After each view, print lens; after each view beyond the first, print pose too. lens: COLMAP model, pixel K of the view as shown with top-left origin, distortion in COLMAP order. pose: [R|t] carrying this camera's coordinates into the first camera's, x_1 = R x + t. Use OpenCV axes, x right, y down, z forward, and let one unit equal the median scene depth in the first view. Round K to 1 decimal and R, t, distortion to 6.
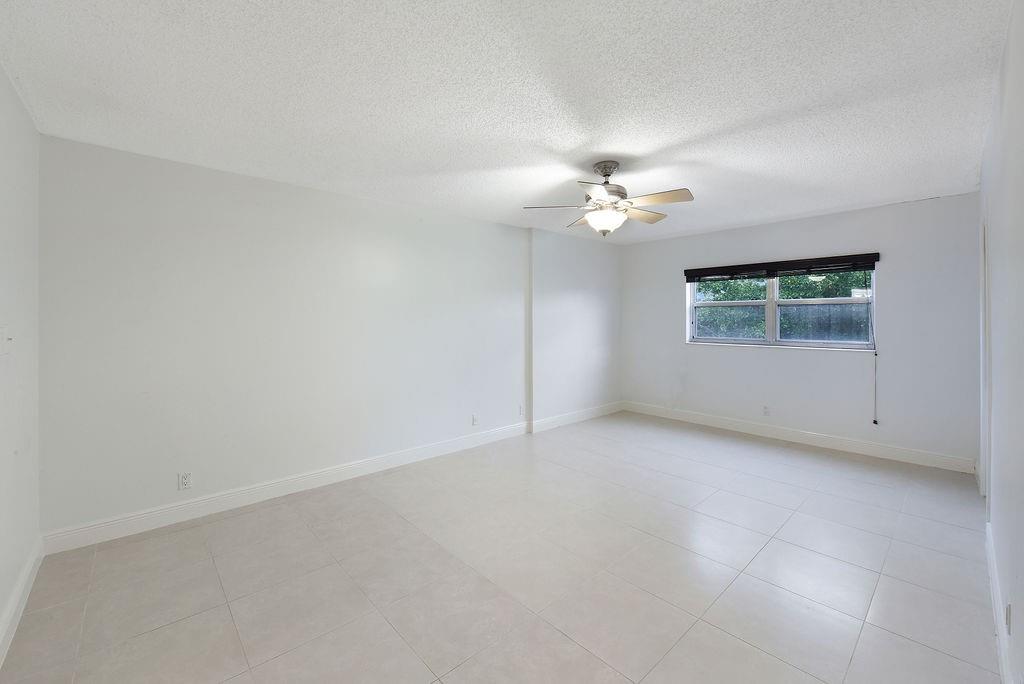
lens RADIAL K [[421.1, 0, 510.5], [0, 421.1, 311.1], [0, 0, 1]] dist [0.000002, -0.000188]
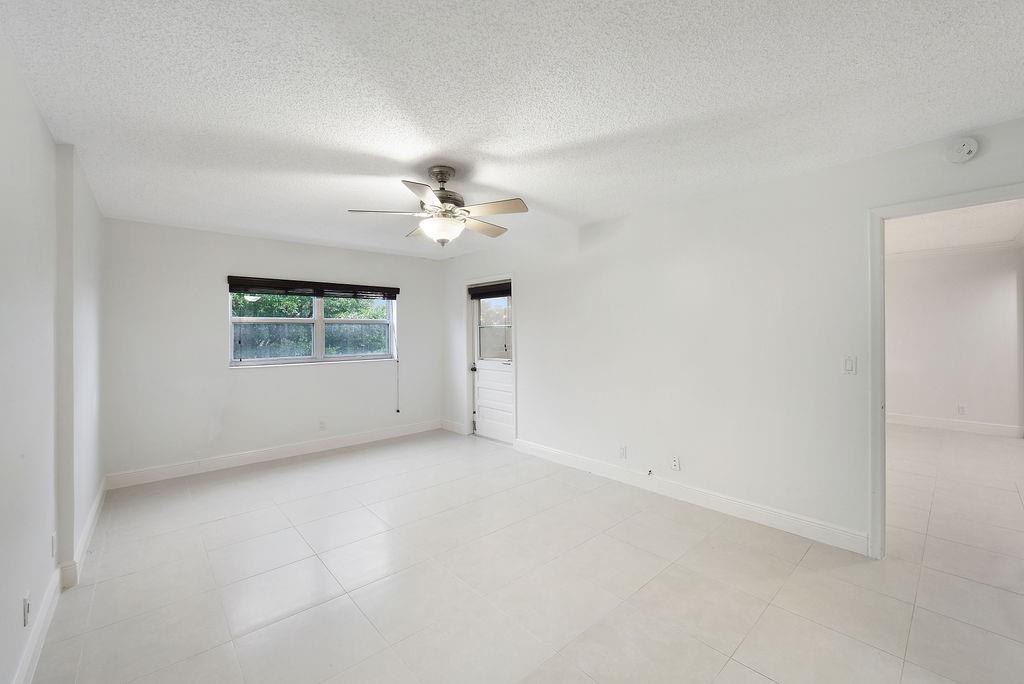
lens RADIAL K [[426.7, 0, 511.3], [0, 426.7, 329.4], [0, 0, 1]] dist [-0.000080, -0.000135]
pose [[0.011019, 0.007862, 0.999908, -0.430641], [-0.007468, 0.999942, -0.007780, 0.005070], [-0.999911, -0.007381, 0.011077, 0.511559]]
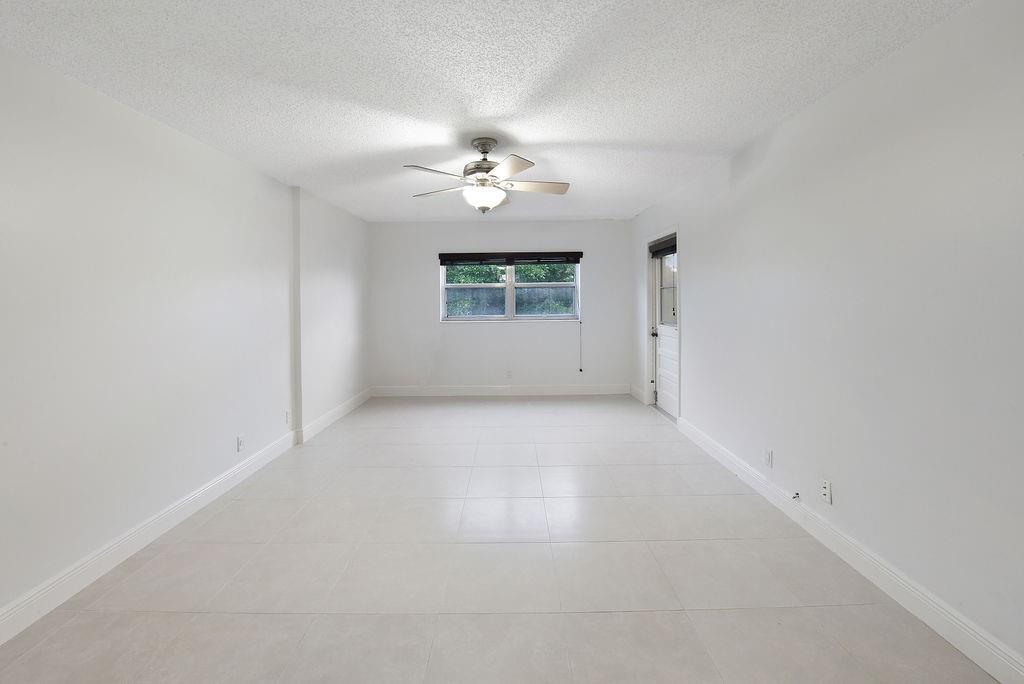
lens RADIAL K [[418.2, 0, 510.0], [0, 418.2, 297.9], [0, 0, 1]] dist [-0.001030, -0.000191]
pose [[0.681043, -0.005353, 0.732224, -0.275678], [-0.001087, 0.999965, 0.008322, 0.005975], [-0.732243, -0.006463, 0.681013, 0.176150]]
